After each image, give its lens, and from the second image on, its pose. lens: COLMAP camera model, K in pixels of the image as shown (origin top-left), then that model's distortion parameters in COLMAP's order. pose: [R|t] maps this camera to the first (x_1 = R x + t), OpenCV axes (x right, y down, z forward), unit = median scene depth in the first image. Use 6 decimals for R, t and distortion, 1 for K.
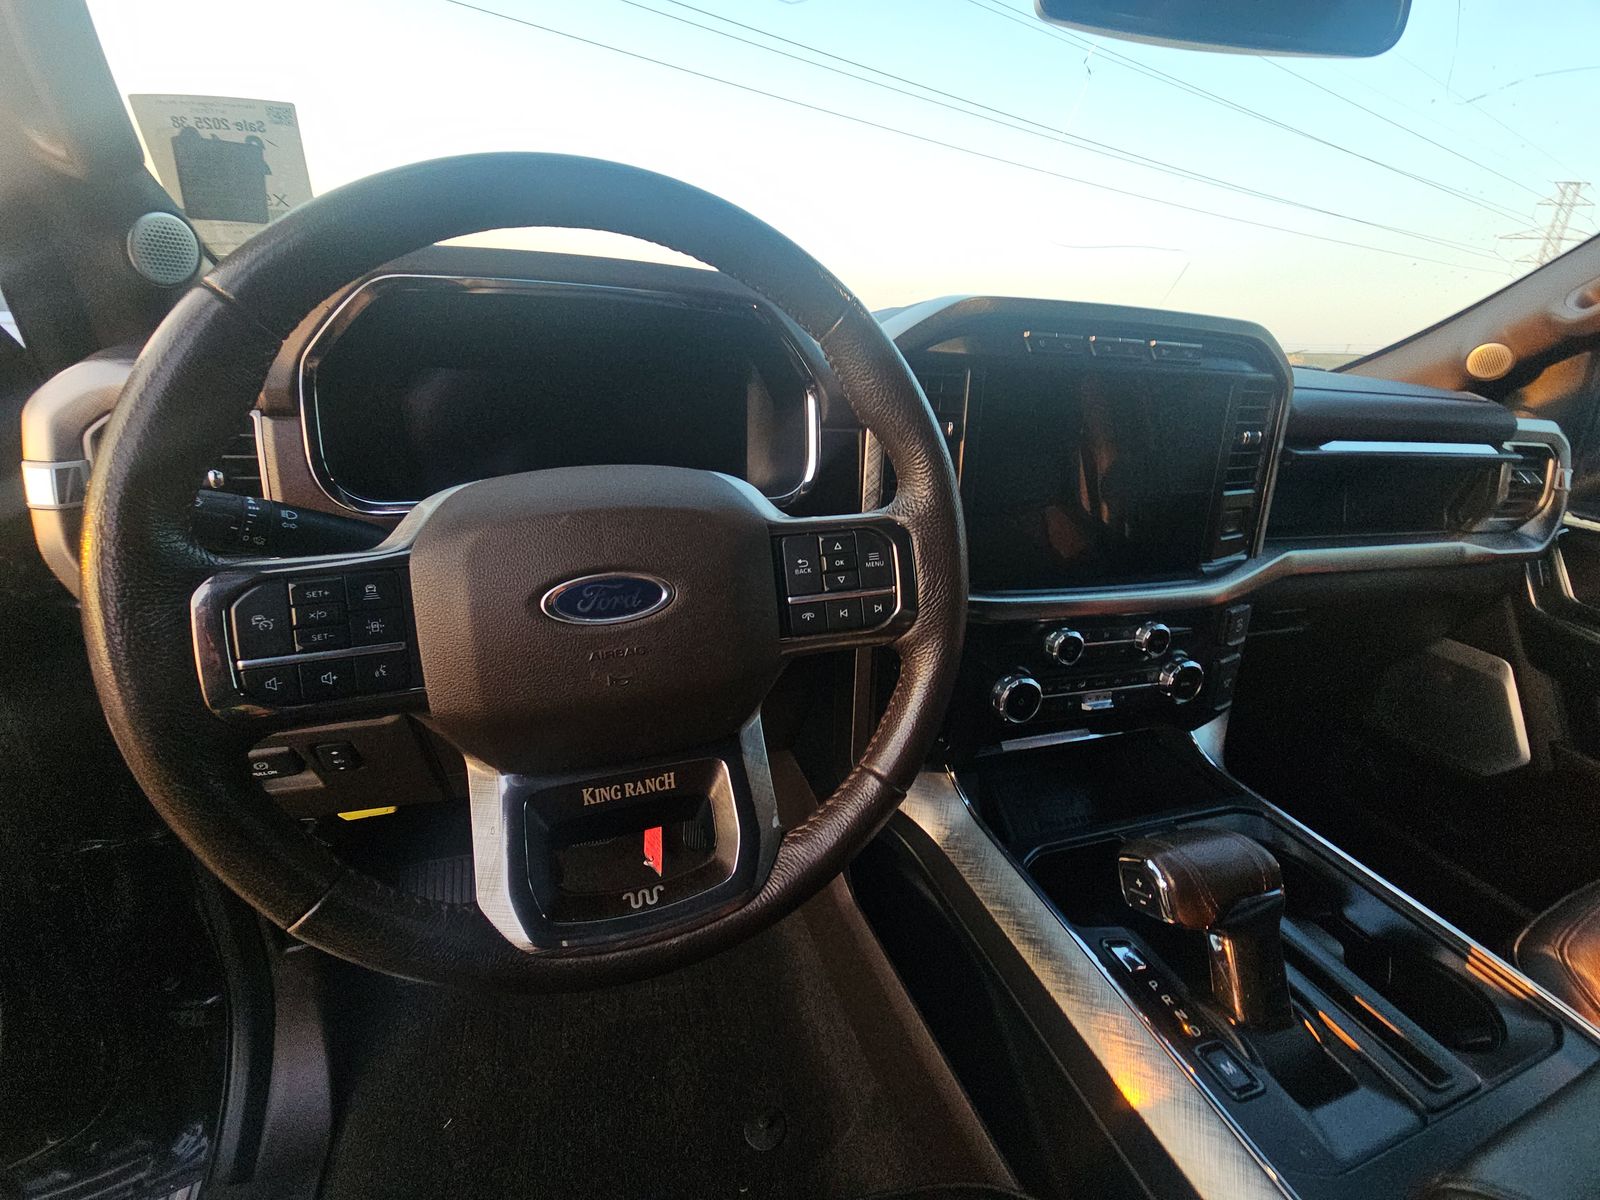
lens RADIAL K [[644.9, 0, 800.3], [0, 644.9, 594.1], [0, 0, 1]] dist [-0.001084, -0.001336]
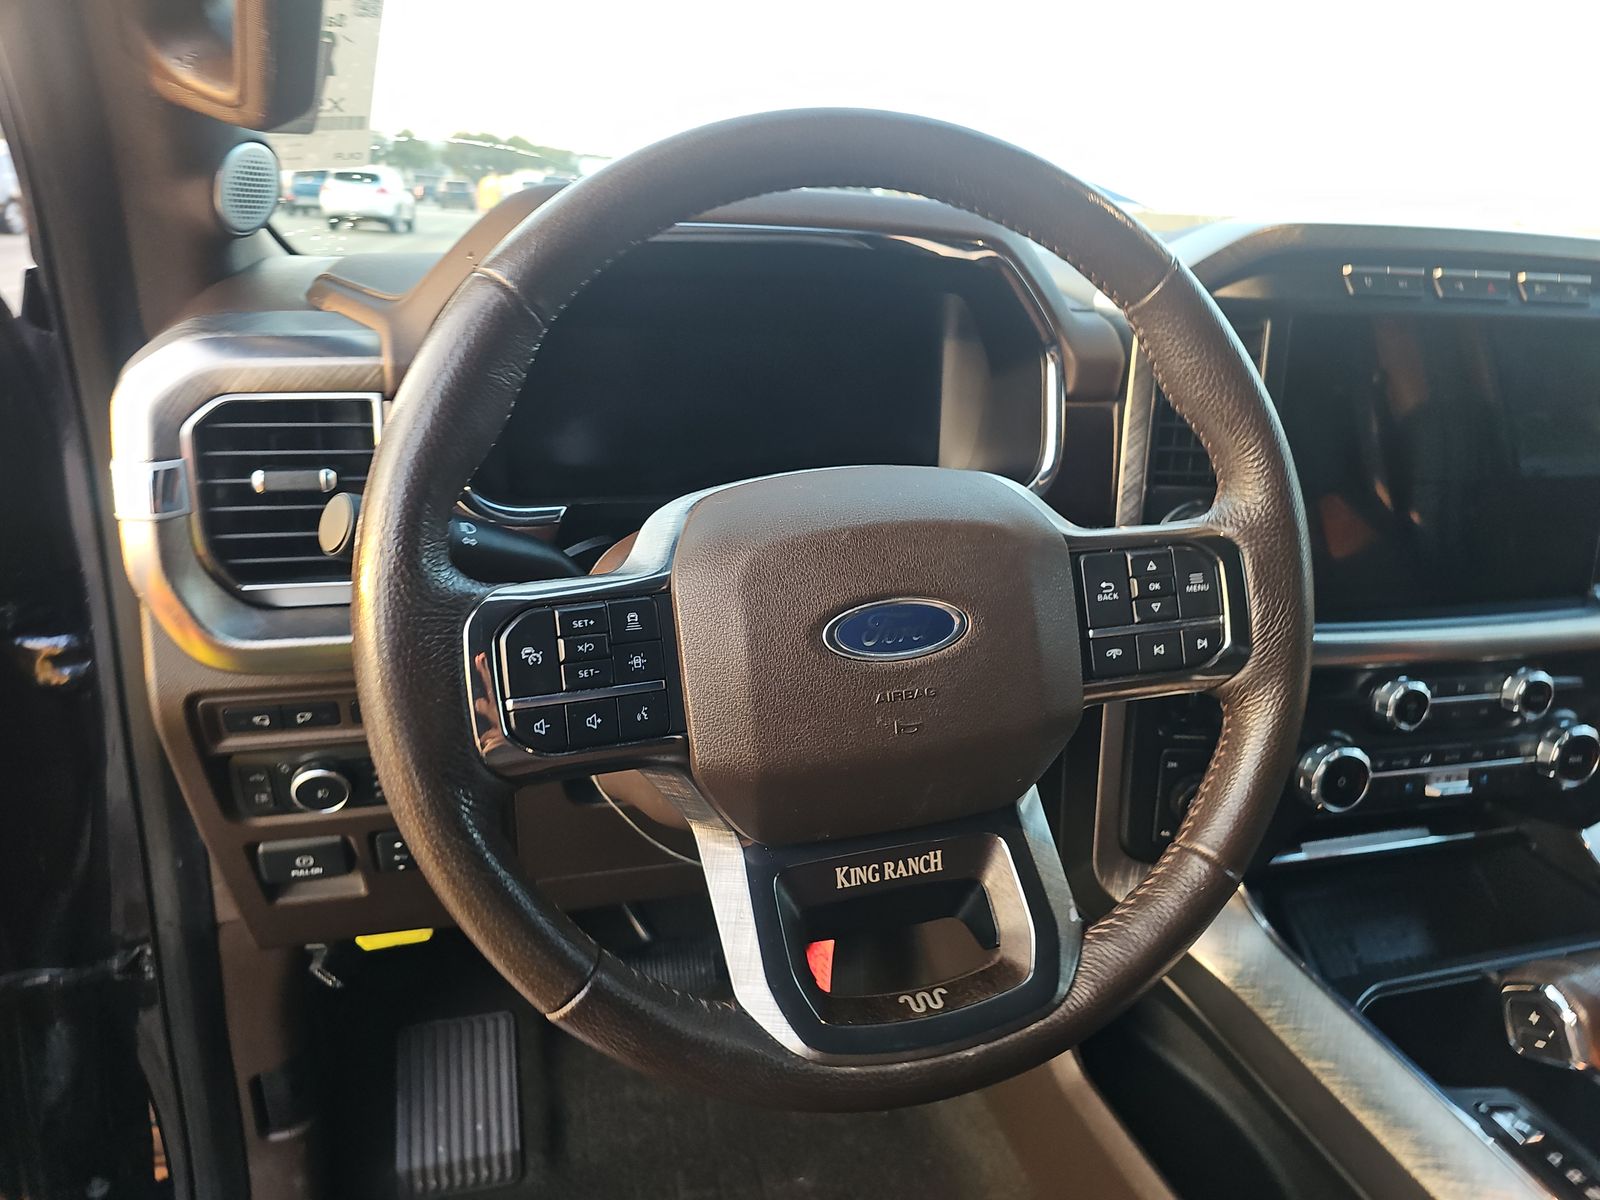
lens RADIAL K [[1047.7, 0, 851.7], [0, 1047.7, 602.2], [0, 0, 1]] dist [0.016507, -0.018749]
pose [[0.999369, -0.000852, -0.035511, -0.259184], [-0.000289, 0.999485, -0.032100, 0.012634], [0.035520, 0.032090, 0.998854, -0.299213]]
